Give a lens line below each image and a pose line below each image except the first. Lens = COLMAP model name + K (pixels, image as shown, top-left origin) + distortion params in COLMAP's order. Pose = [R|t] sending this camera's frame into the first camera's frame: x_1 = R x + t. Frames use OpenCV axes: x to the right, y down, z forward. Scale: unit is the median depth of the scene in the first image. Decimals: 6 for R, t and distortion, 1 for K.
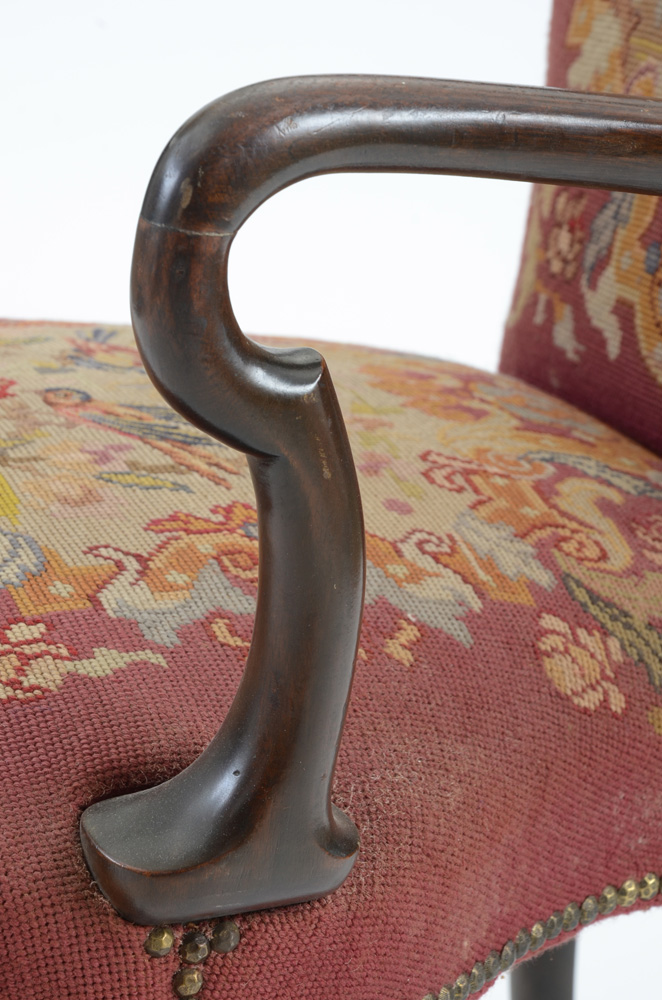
lens RADIAL K [[3216.1, 0, 335.6], [0, 3216.1, 534.4], [0, 0, 1]] dist [0.777557, 0.000000]
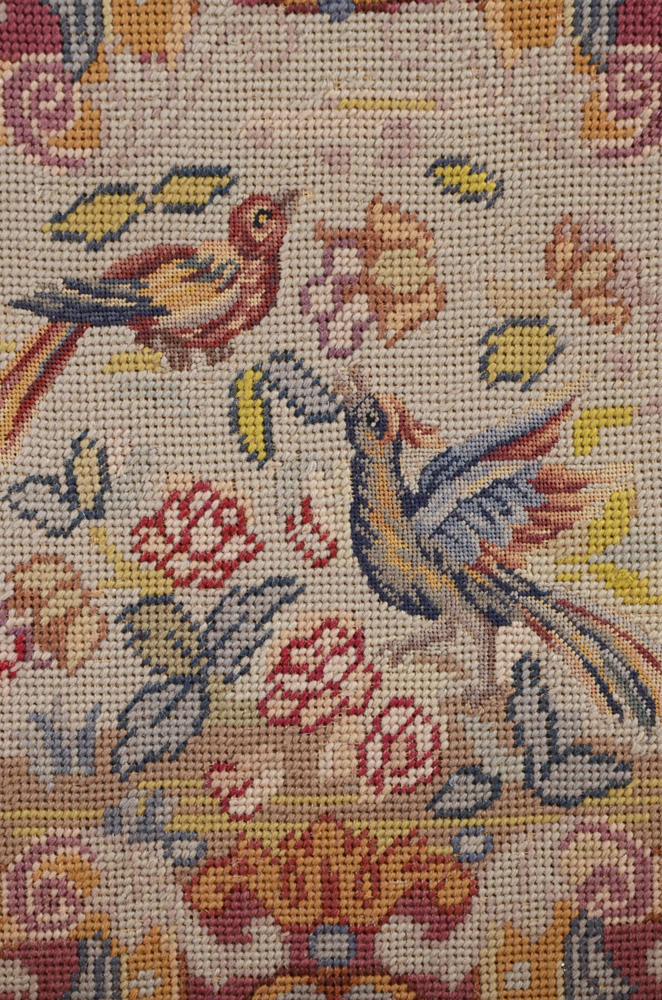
lens RADIAL K [[3216.1, 0, 329.7], [0, 3216.1, 498.1], [0, 0, 1]] dist [0.777557, 0.000000]
pose [[0.375520, -0.429937, 0.821059, -0.535057], [0.294526, 0.895330, 0.334124, -0.528265], [-0.878771, 0.116353, 0.462842, 0.750433]]
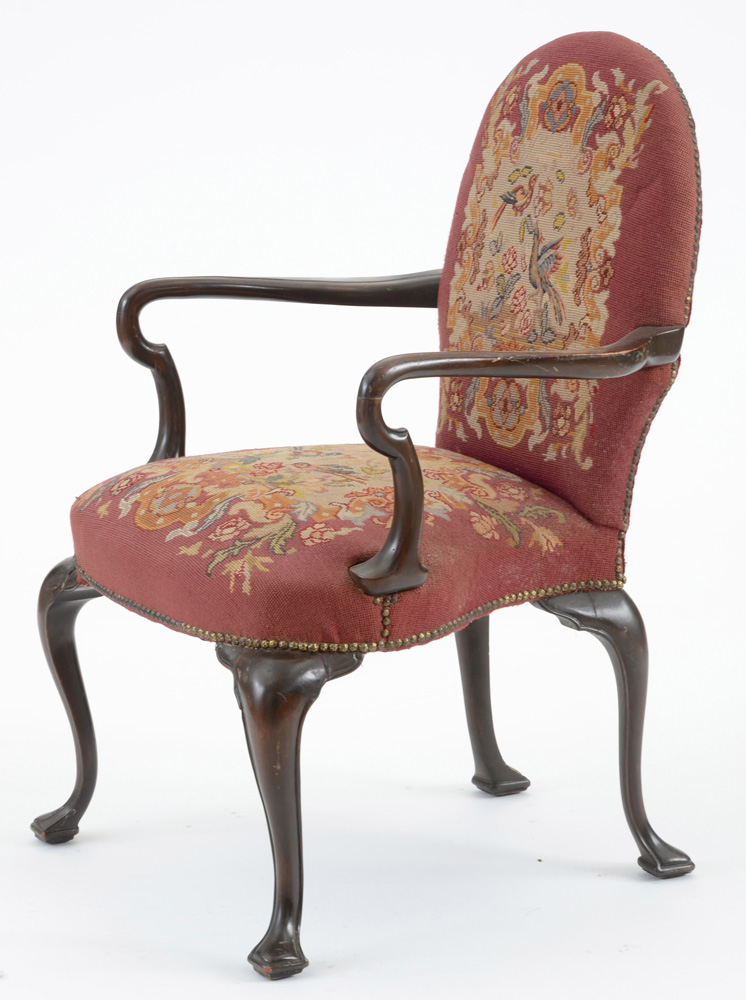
lens RADIAL K [[3805.9, 0, 381.4], [0, 3805.9, 493.3], [0, 0, 1]] dist [0.559306, 0.000000]
pose [[0.991258, -0.107963, 0.075838, -0.303994], [0.113989, 0.990238, -0.080221, 0.297050], [-0.066437, 0.088165, 0.993888, -2.707334]]
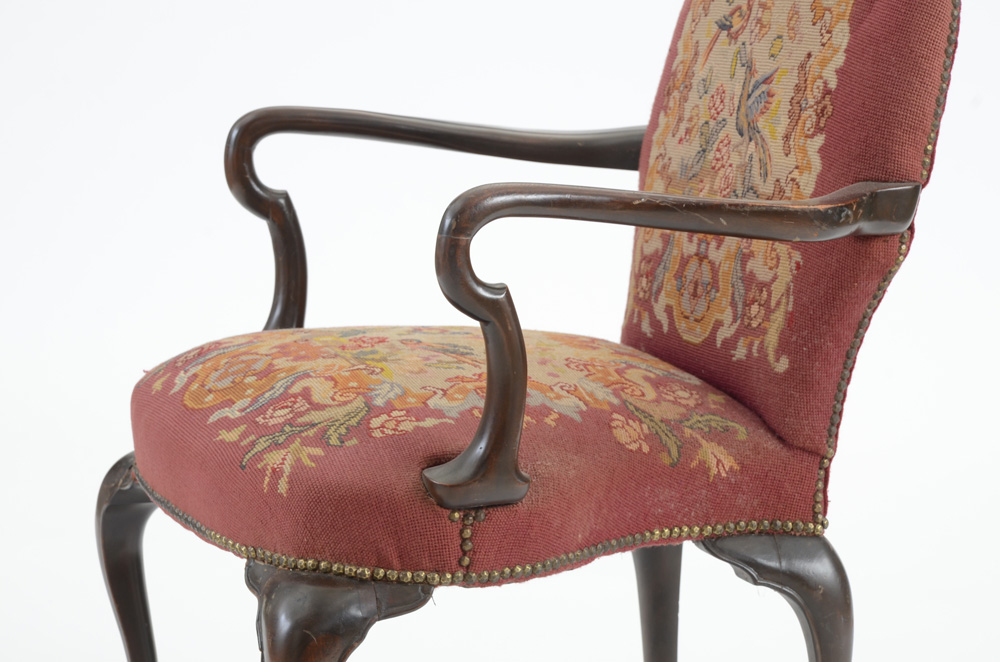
lens RADIAL K [[3216.1, 0, 510.6], [0, 3216.1, 378.3], [0, 0, 1]] dist [0.777557, 0.000000]
pose [[0.998281, -0.036544, -0.045810, 0.098566], [0.030321, 0.991069, -0.129853, 0.306039], [0.050146, 0.128241, 0.990474, -1.360306]]
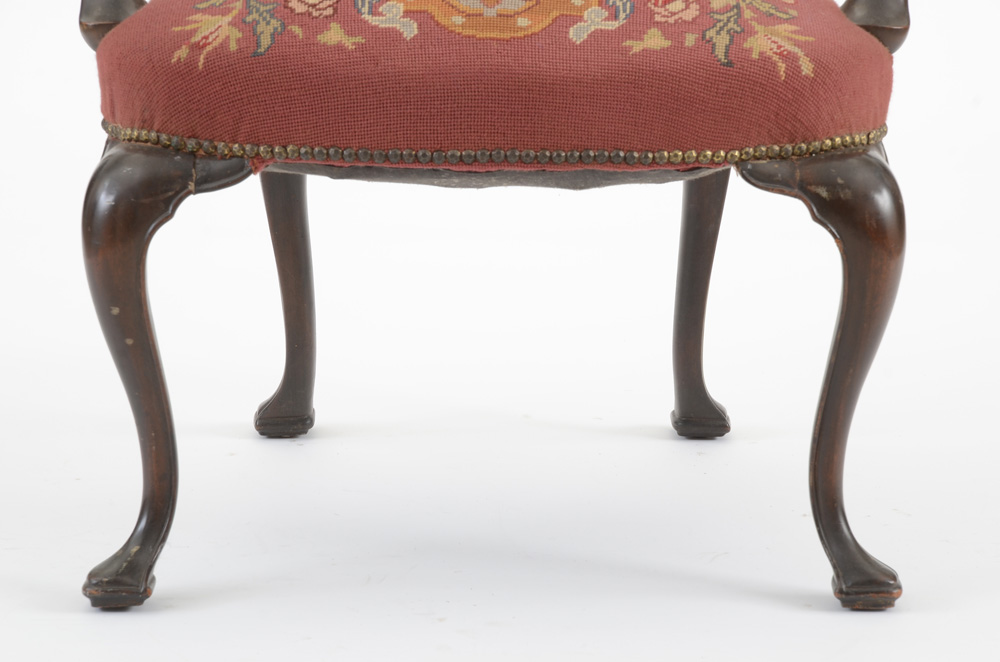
lens RADIAL K [[3845.6, 0, 493.8], [0, 3845.6, 337.7], [0, 0, 1]] dist [1.289655, 0.000000]
pose [[0.374277, -0.267452, 0.887911, -2.528434], [0.297661, 0.941486, 0.158118, -0.211519], [-0.878245, 0.205117, 0.431986, 0.007766]]
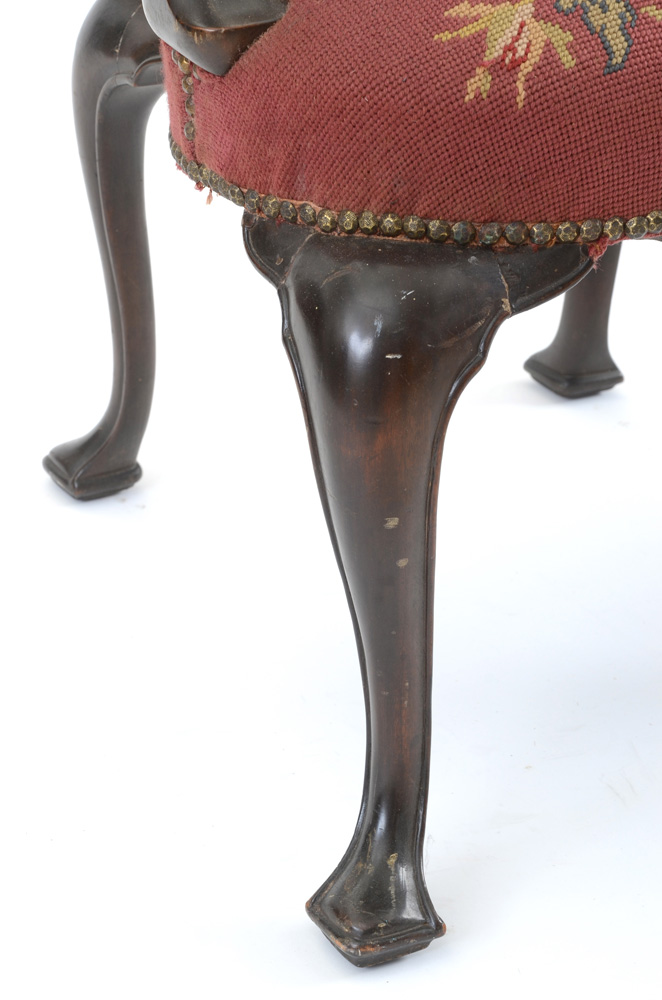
lens RADIAL K [[2874.0, 0, 335.4], [0, 2874.0, 502.5], [0, 0, 1]] dist [0.868624, 0.000000]
pose [[-0.100628, -0.482557, 0.870065, -1.354371], [0.276864, 0.826380, 0.490349, -0.473546], [-0.955626, 0.290233, 0.050445, 1.276752]]
